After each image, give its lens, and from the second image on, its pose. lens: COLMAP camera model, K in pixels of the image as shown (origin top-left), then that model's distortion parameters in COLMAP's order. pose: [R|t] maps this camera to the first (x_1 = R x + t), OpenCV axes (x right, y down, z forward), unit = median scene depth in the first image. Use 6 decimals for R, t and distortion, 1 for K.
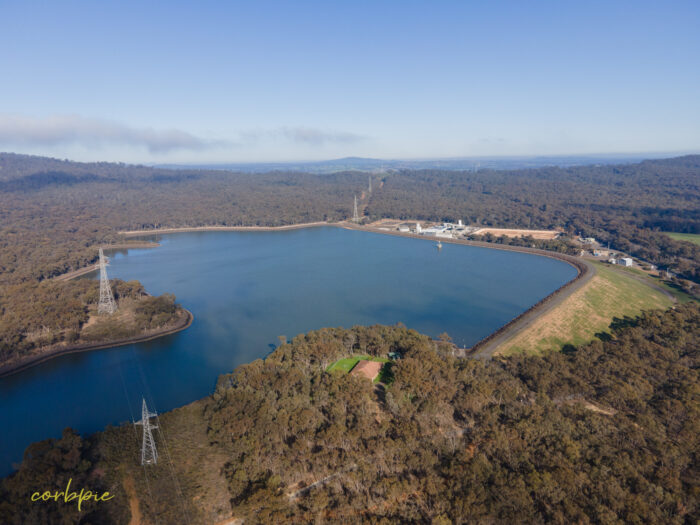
lens RADIAL K [[512.6, 0, 350.7], [0, 512.6, 257.9], [0, 0, 1]] dist [0.029348, 0.023862]
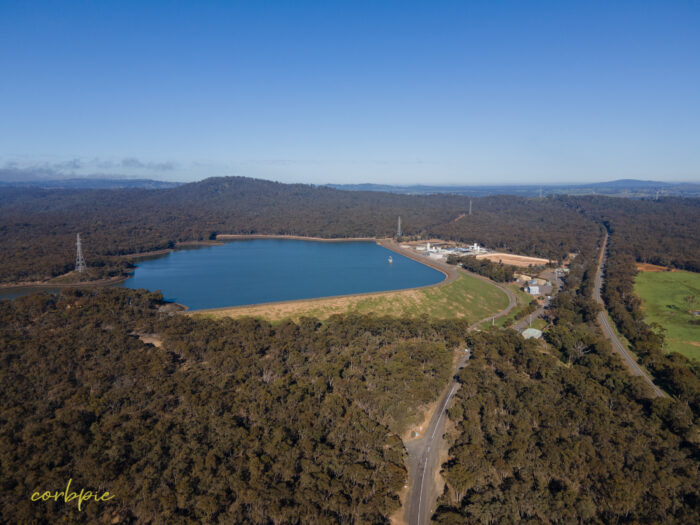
lens RADIAL K [[512.6, 0, 351.9], [0, 512.6, 261.0], [0, 0, 1]] dist [0.029348, 0.023862]
pose [[0.876475, 0.086082, -0.473689, 0.479570], [-0.102511, 0.994692, -0.008915, -0.002733], [0.470407, 0.056372, 0.880647, -0.038666]]
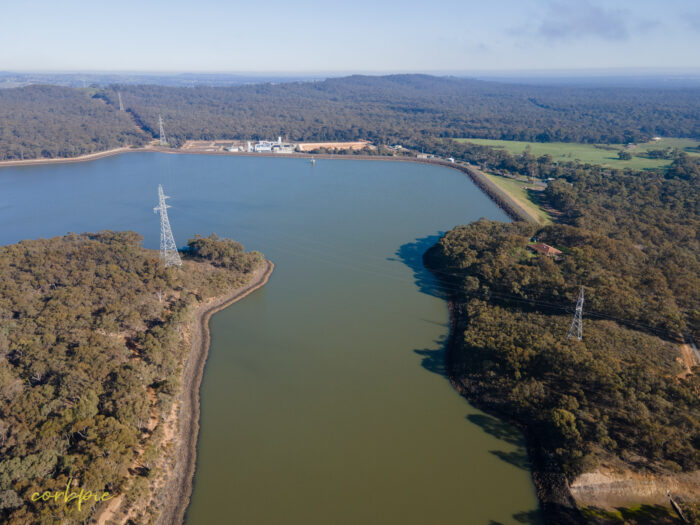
lens RADIAL K [[512.6, 0, 351.1], [0, 512.6, 261.1], [0, 0, 1]] dist [0.029348, 0.023862]
pose [[0.792691, -0.195058, 0.577575, -0.301300], [0.102808, 0.976633, 0.188729, -0.010350], [-0.600892, -0.090225, 0.794222, 0.085282]]
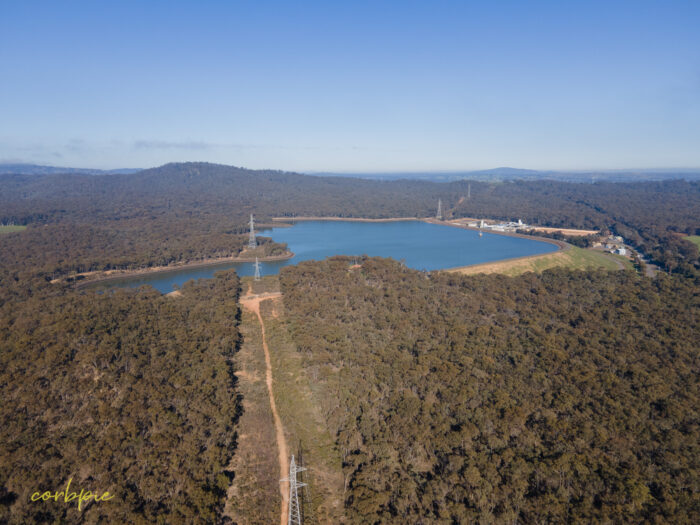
lens RADIAL K [[512.6, 0, 349.3], [0, 512.6, 264.5], [0, 0, 1]] dist [0.029348, 0.023862]
pose [[0.957083, 0.067686, -0.281800, 0.171815], [-0.069240, 0.997590, 0.004453, 0.055973], [0.281422, 0.015250, 0.959463, -0.300605]]
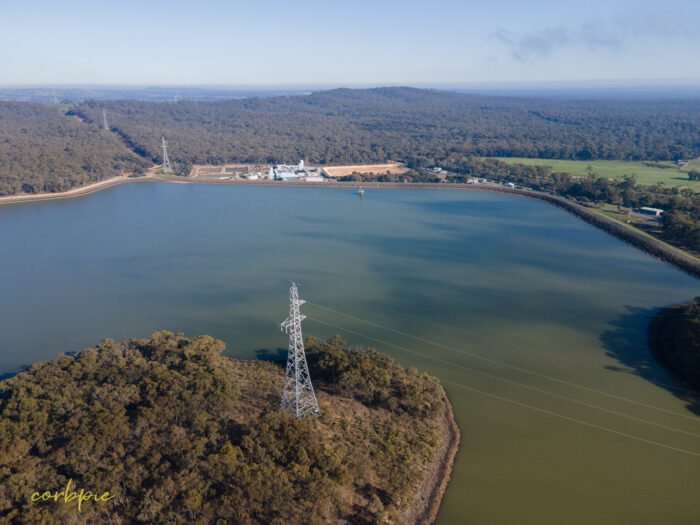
lens RADIAL K [[512.6, 0, 348.5], [0, 512.6, 264.2], [0, 0, 1]] dist [0.029348, 0.023862]
pose [[0.756428, -0.203884, 0.621489, -0.297772], [0.117226, 0.977050, 0.177850, -0.044874], [-0.643487, -0.061676, 0.762969, 0.265552]]
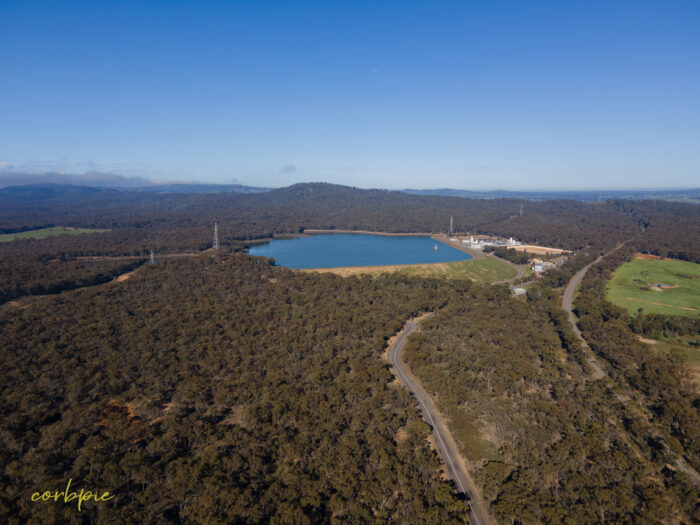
lens RADIAL K [[512.6, 0, 350.8], [0, 512.6, 262.5], [0, 0, 1]] dist [0.029348, 0.023862]
pose [[0.791587, 0.103029, -0.602308, 0.659439], [-0.127856, 0.991791, 0.001618, 0.036060], [0.597531, 0.075728, 0.798262, -0.252532]]
